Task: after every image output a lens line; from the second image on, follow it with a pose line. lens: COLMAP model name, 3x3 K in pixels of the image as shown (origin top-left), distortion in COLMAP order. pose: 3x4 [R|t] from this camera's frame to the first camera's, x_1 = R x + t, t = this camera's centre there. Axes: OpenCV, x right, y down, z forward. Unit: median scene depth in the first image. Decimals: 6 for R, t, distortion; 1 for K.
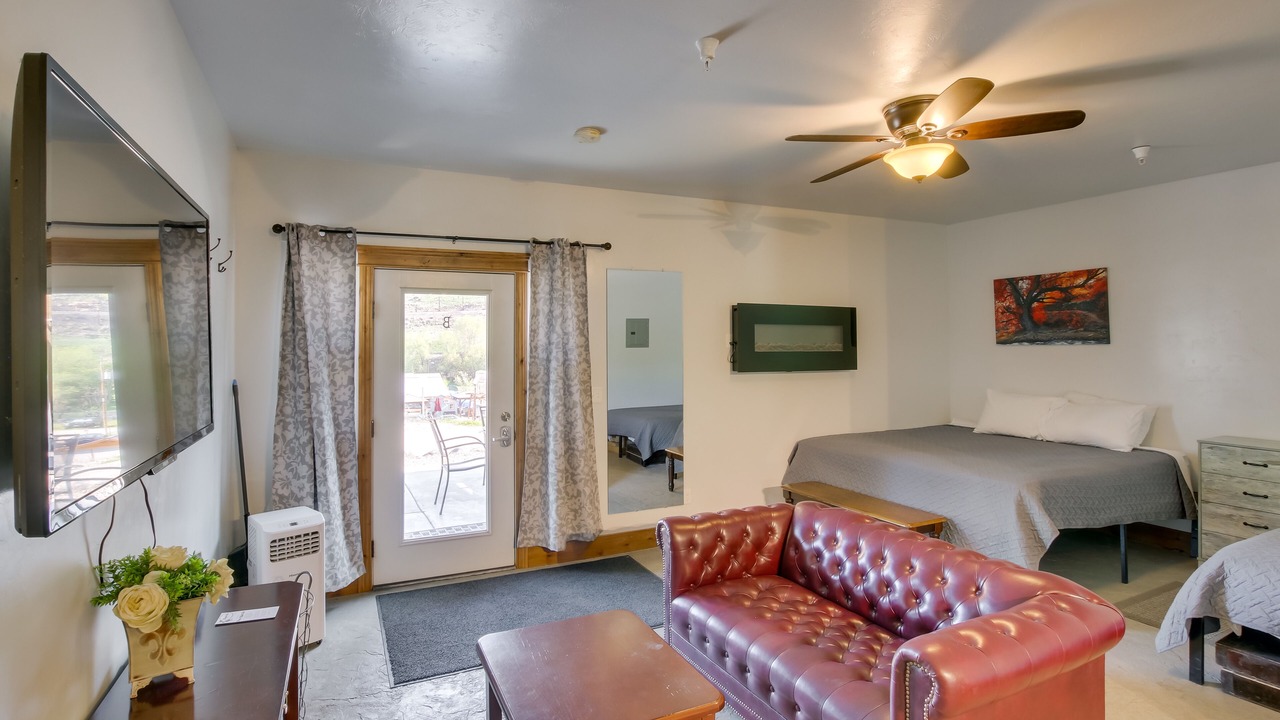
lens RADIAL K [[629.2, 0, 605.6], [0, 629.2, 331.4], [0, 0, 1]] dist [-0.003490, 0.000447]
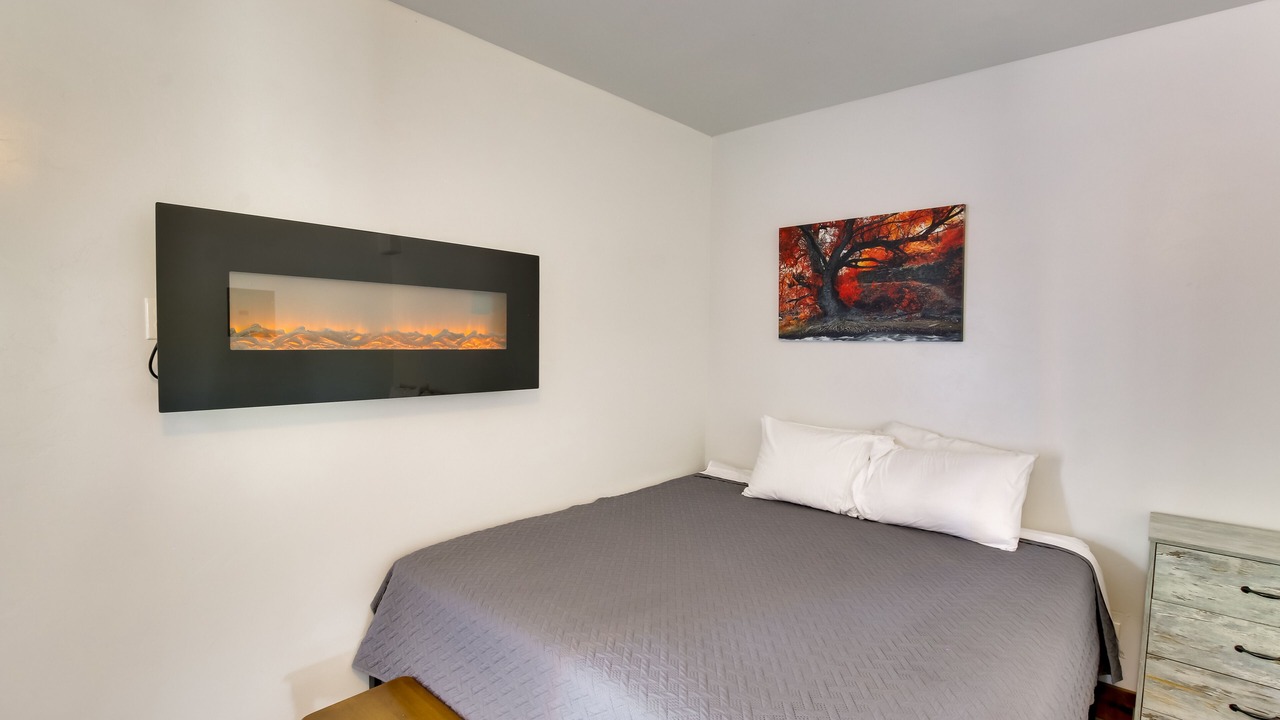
lens RADIAL K [[601.5, 0, 640.0], [0, 601.5, 360.0], [0, 0, 1]] dist [-0.000188, -0.000054]
pose [[0.914880, 0.001735, 0.403721, 0.369726], [-0.027193, 0.997985, 0.057334, 0.015601], [-0.402808, -0.063432, 0.913084, 0.721276]]
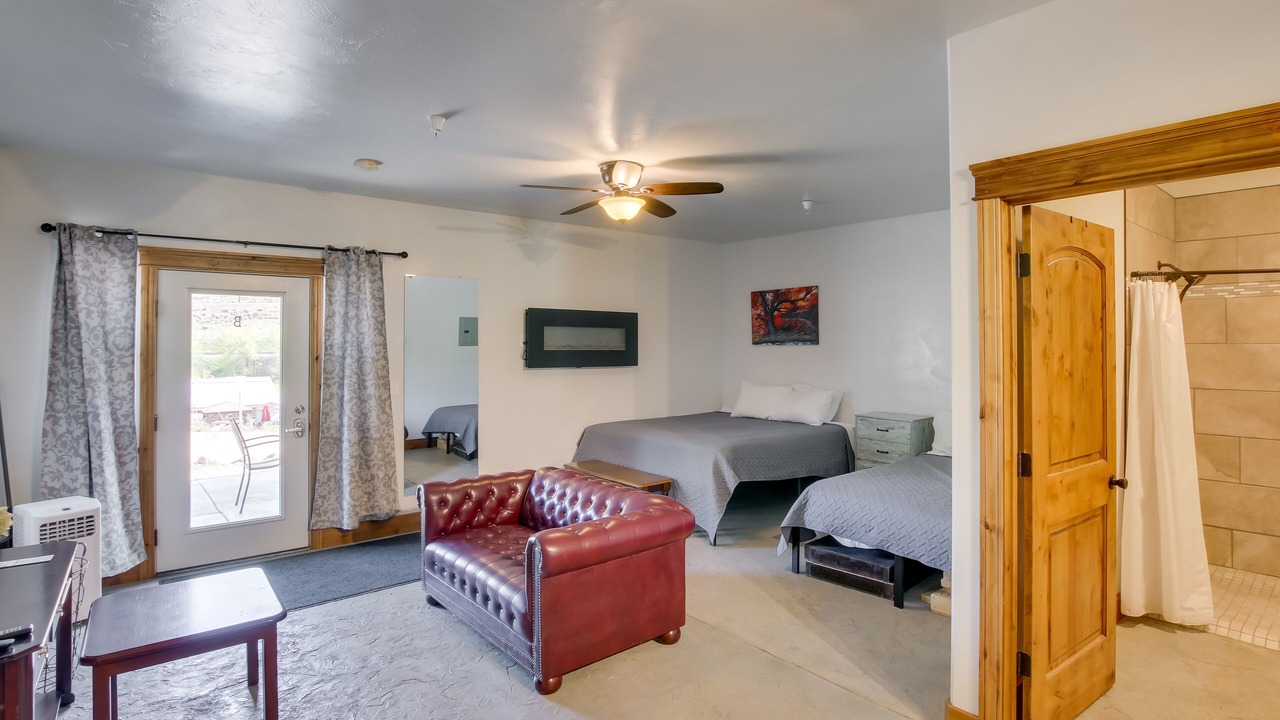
lens RADIAL K [[678.6, 0, 670.6], [0, 678.6, 337.3], [0, 0, 1]] dist [-0.006106, -0.001186]
pose [[0.962825, 0.007145, 0.270031, 0.149943], [-0.010372, 0.999891, 0.010525, -0.007972], [-0.269926, -0.012935, 0.962794, -0.312024]]
